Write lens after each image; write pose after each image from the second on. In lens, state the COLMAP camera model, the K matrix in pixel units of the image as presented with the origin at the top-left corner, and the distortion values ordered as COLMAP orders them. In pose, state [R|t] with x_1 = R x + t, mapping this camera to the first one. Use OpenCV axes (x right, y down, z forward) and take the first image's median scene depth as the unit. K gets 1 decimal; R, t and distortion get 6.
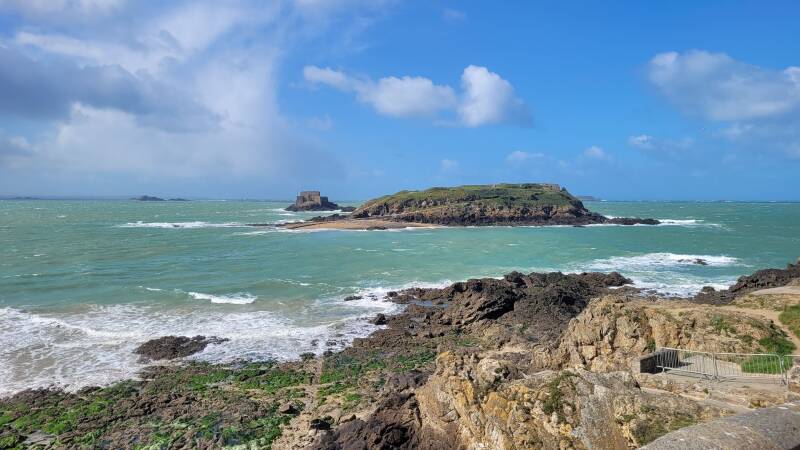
lens RADIAL K [[577.2, 0, 400.0], [0, 577.2, 225.0], [0, 0, 1]] dist [0.028589, -0.003080]
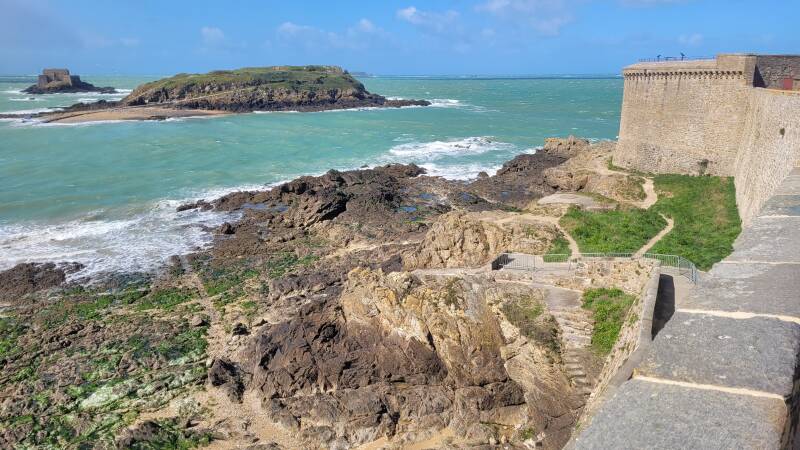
lens RADIAL K [[577.2, 0, 400.0], [0, 577.2, 225.0], [0, 0, 1]] dist [0.028589, -0.003080]
pose [[0.927627, -0.095008, 0.361222, -0.131687], [0.016701, 0.976691, 0.214000, -0.073080], [-0.373134, -0.192480, 0.907591, -0.112262]]
